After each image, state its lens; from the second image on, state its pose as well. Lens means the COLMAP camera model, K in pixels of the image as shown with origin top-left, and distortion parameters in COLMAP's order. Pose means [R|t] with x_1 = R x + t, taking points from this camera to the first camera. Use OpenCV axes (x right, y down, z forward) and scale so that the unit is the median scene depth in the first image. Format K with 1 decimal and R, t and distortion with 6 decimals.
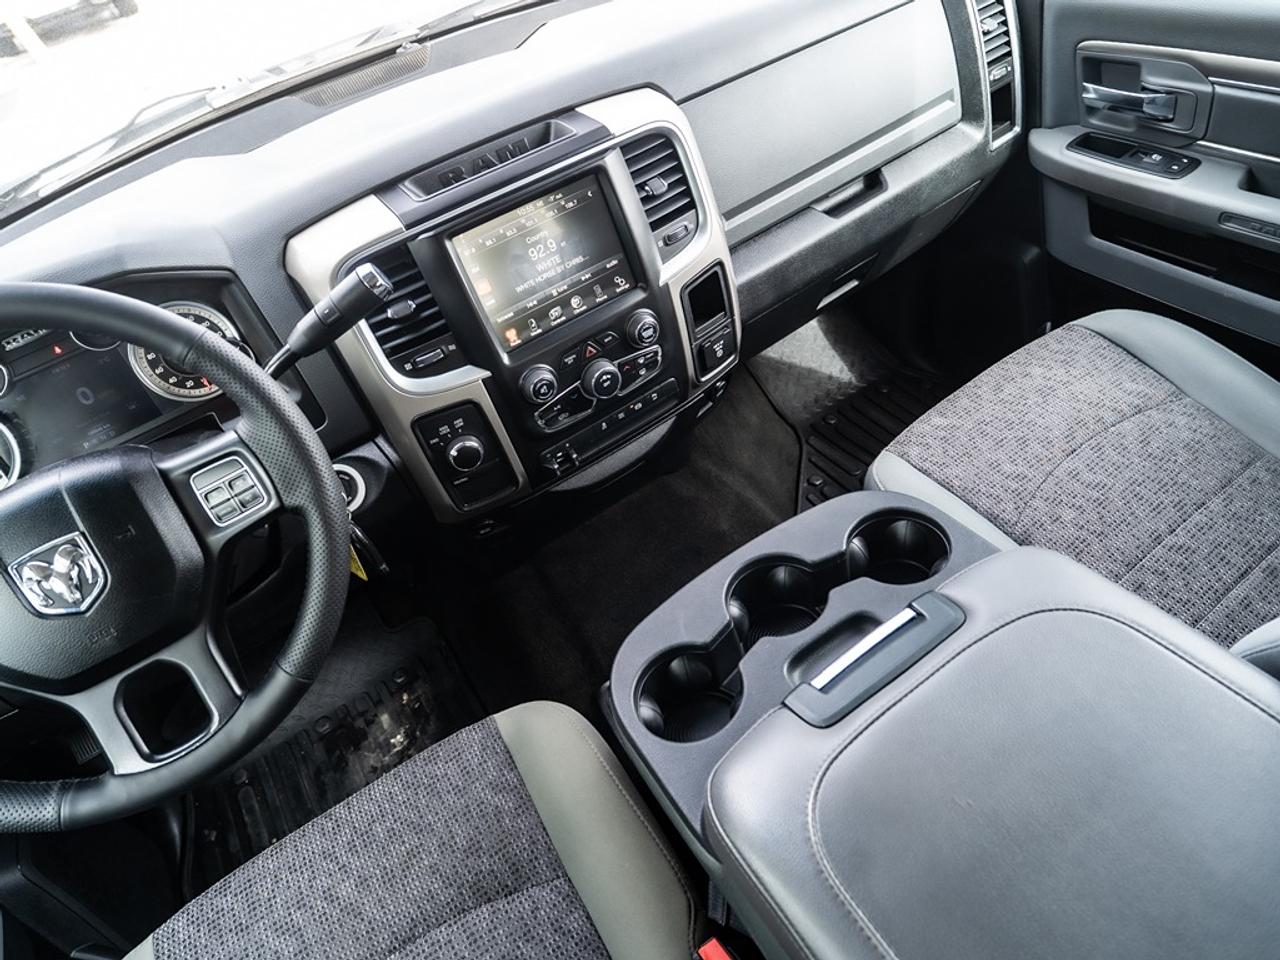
lens RADIAL K [[782.9, 0, 650.2], [0, 782.9, 476.9], [0, 0, 1]] dist [-0.023899, -0.002006]
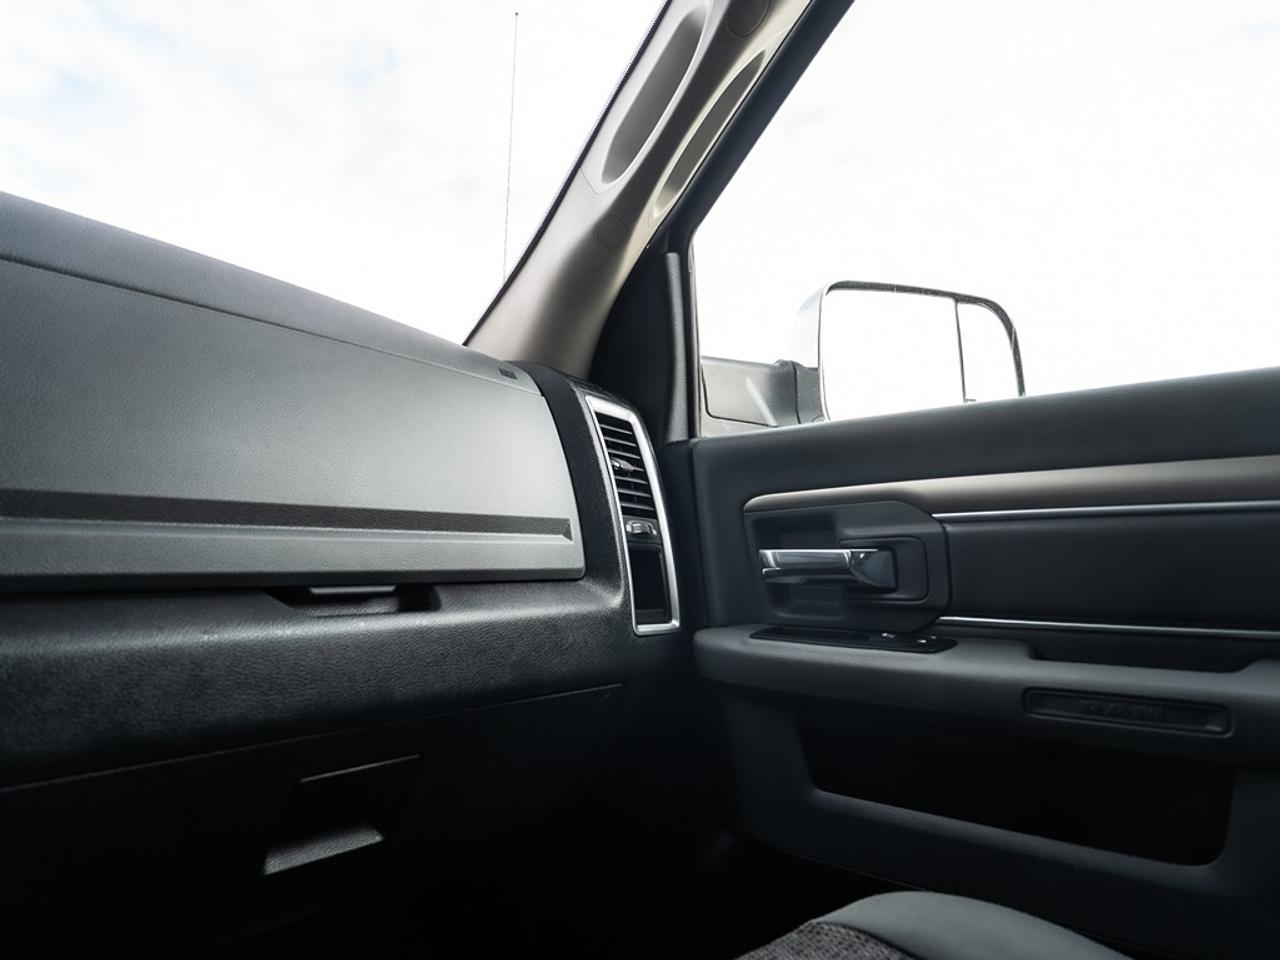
lens RADIAL K [[886.8, 0, 634.7], [0, 886.8, 483.3], [0, 0, 1]] dist [-0.001663, -0.000448]
pose [[0.943185, 0.221046, 0.248073, 0.324328], [0.050068, 0.643530, -0.763781, 0.035892], [-0.328474, 0.732808, 0.595901, 0.676309]]
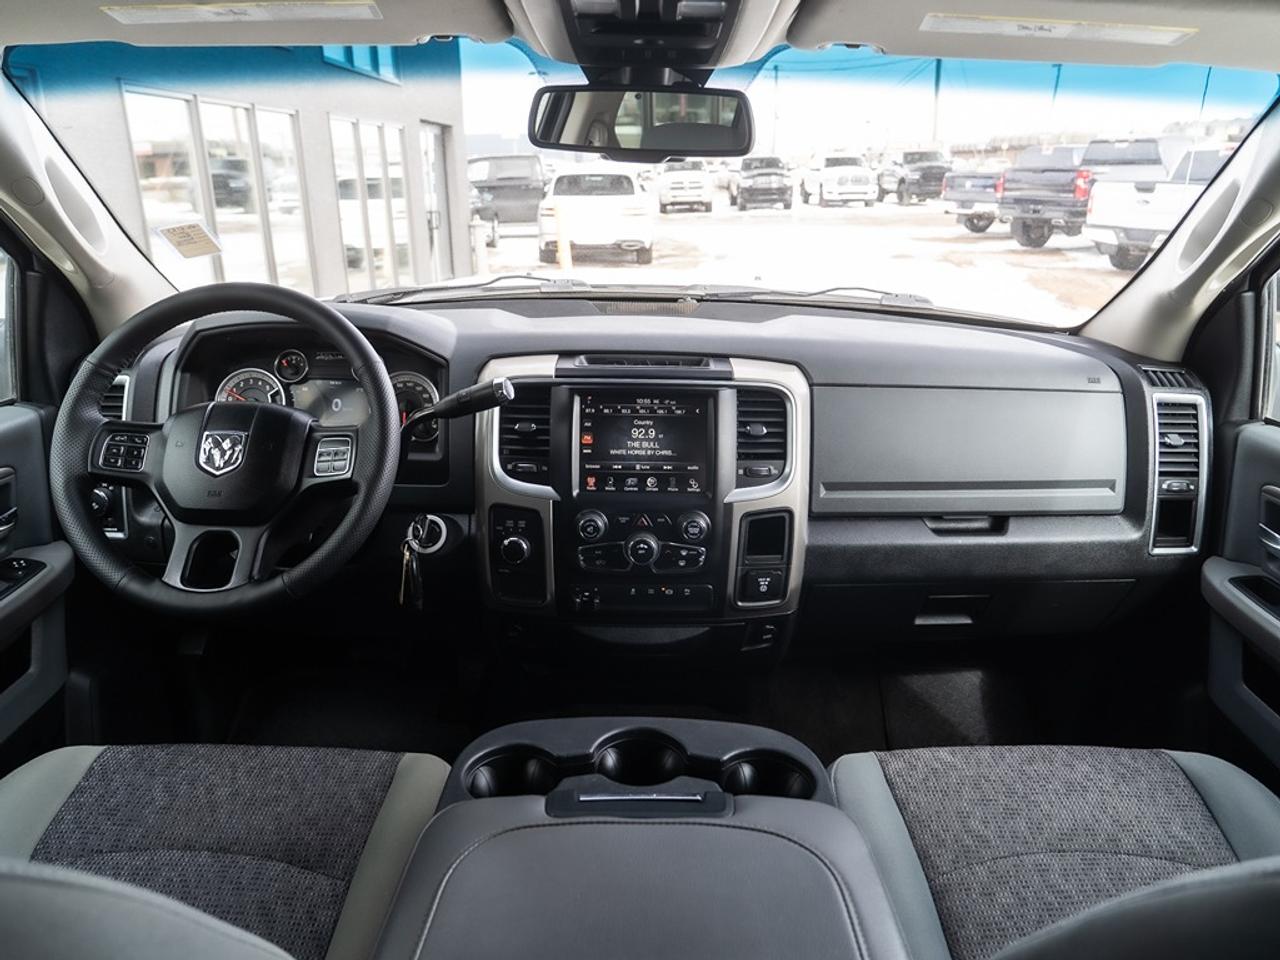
lens RADIAL K [[851.8, 0, 639.9], [0, 851.8, 435.3], [0, 0, 1]] dist [-0.023603, -0.000818]
pose [[0.821383, 0.349982, -0.450380, 0.451096], [-0.504511, 0.814153, -0.287442, 0.106526], [0.266079, 0.463322, 0.845302, -0.164005]]
